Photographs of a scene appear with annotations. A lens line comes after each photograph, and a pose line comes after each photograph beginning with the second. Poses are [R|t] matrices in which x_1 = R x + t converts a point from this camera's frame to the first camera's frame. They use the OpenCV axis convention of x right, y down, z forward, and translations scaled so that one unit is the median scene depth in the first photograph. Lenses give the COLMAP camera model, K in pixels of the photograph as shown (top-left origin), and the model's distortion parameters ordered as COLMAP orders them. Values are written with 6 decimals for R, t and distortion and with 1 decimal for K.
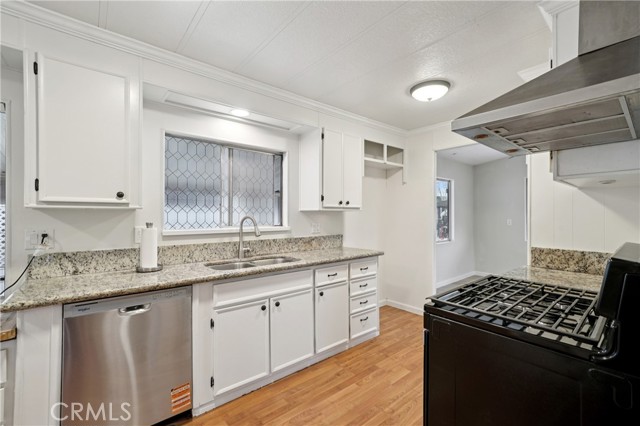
lens RADIAL K [[279.0, 0, 317.4], [0, 279.0, 215.0], [0, 0, 1]] dist [-0.000244, 0.006619]
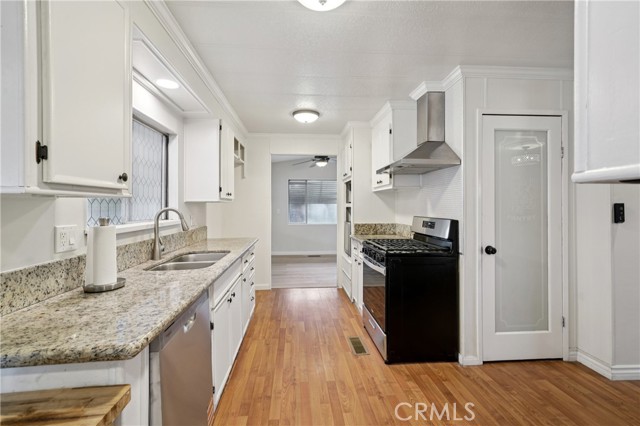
lens RADIAL K [[283.8, 0, 319.2], [0, 283.8, 205.3], [0, 0, 1]] dist [0.000051, -0.000048]
pose [[0.567355, -0.001408, 0.823472, -0.671525], [0.004085, 0.999991, -0.001104, -0.000225], [-0.823463, 0.003990, 0.567355, 0.137992]]
